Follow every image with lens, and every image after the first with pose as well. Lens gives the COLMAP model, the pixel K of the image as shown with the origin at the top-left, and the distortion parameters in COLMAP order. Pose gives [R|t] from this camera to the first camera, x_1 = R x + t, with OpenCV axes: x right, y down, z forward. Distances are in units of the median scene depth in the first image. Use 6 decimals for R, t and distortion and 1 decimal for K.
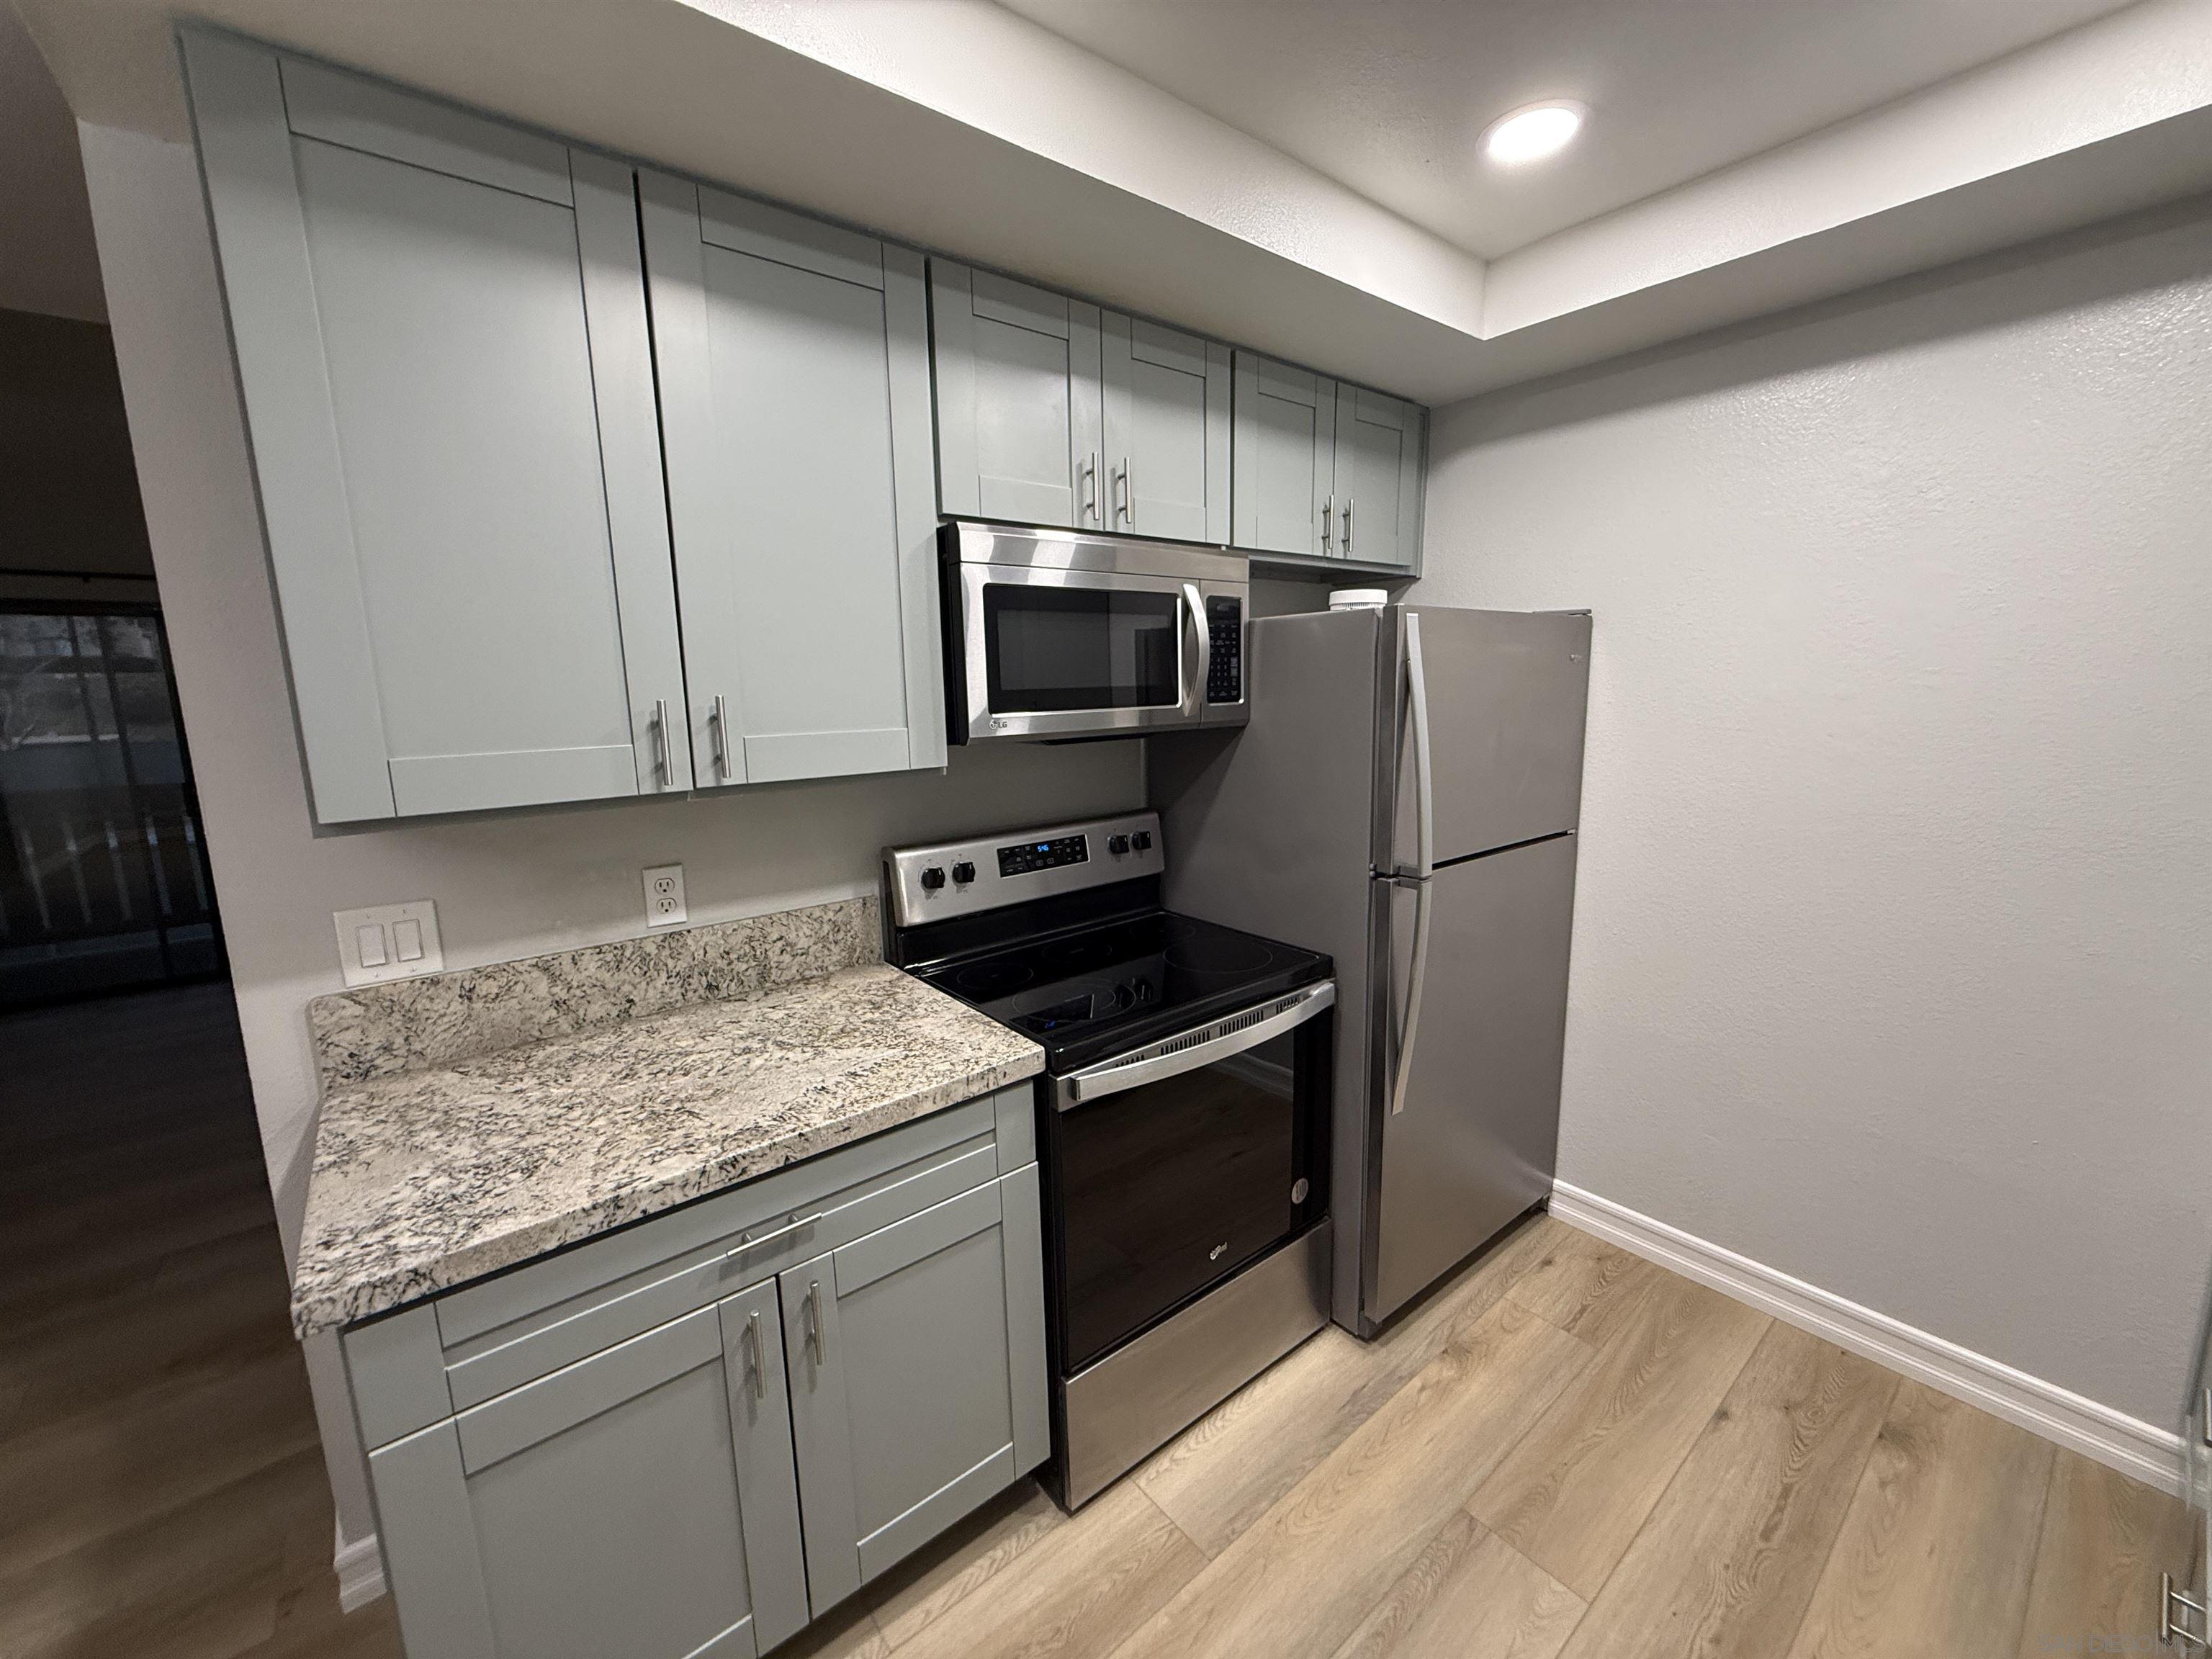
lens RADIAL K [[884.5, 0, 1102.1], [0, 884.5, 825.7], [0, 0, 1]] dist [0.000927, -0.000249]
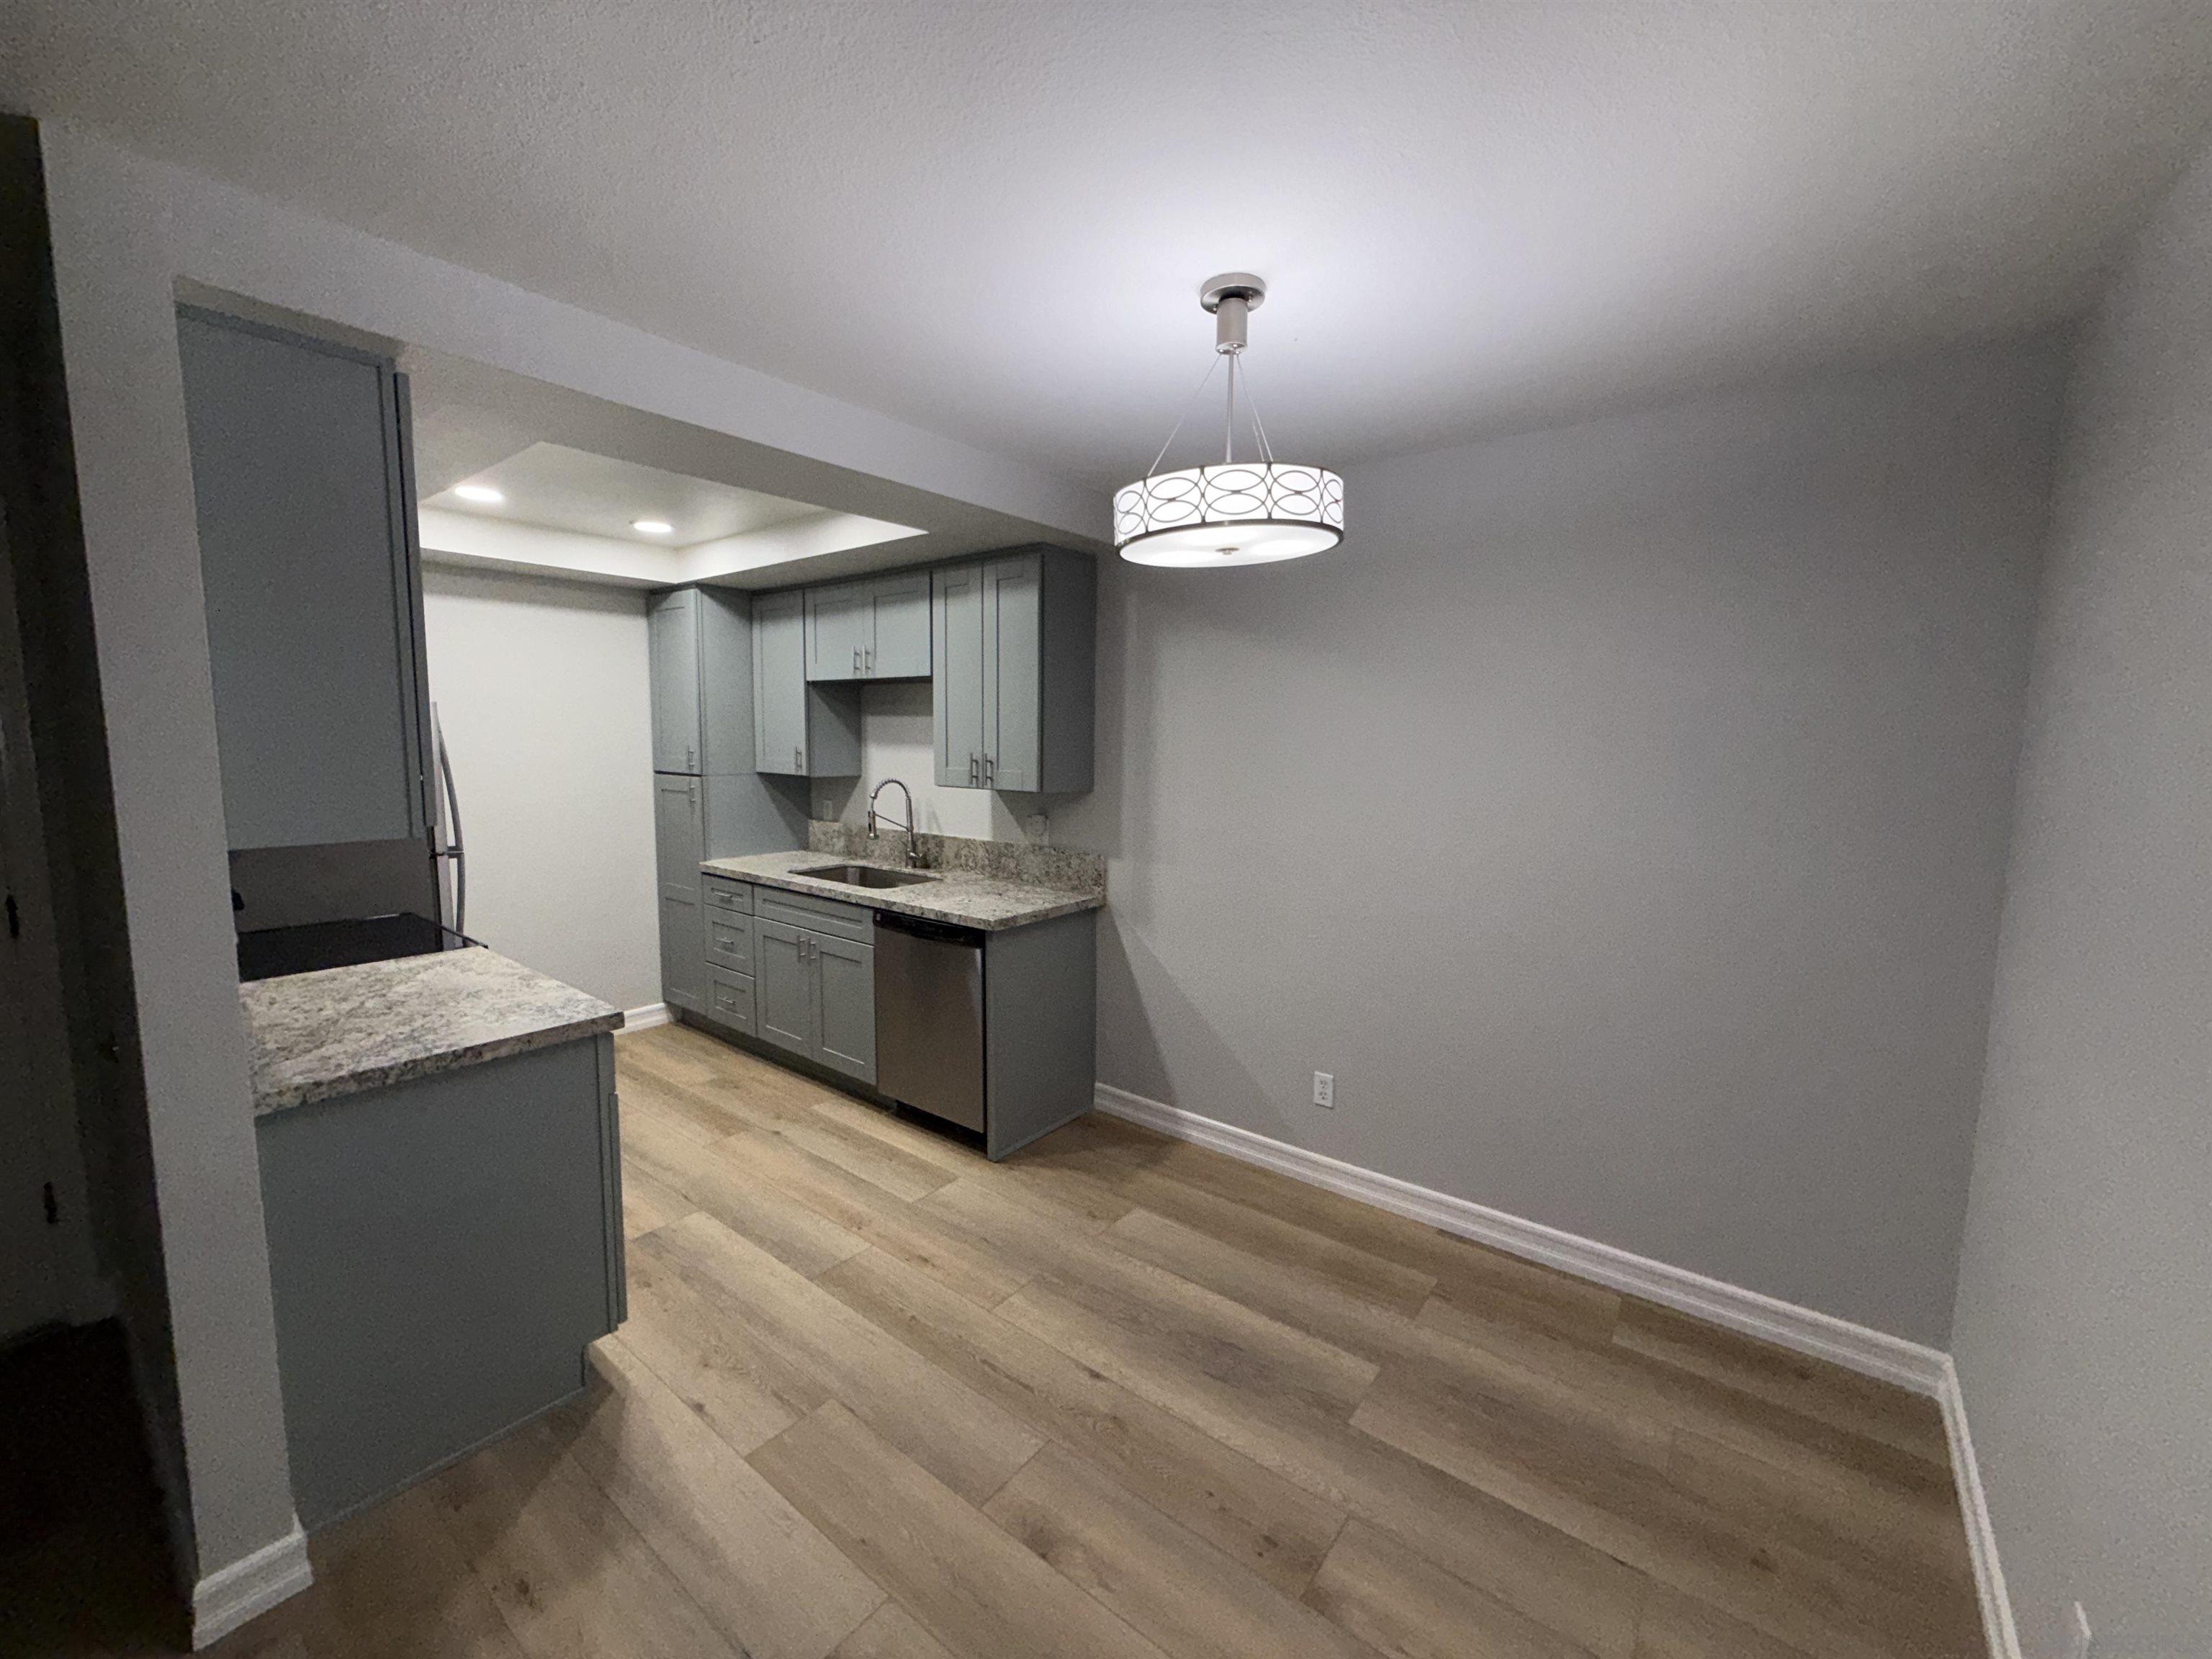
lens RADIAL K [[881.8, 0, 1100.6], [0, 881.8, 827.5], [0, 0, 1]] dist [-0.000980, 0.000522]
pose [[-0.225447, -0.084502, 0.970584, -1.935679], [0.157042, 0.980052, 0.121804, -0.002210], [-0.961515, 0.179883, -0.207680, 0.118489]]
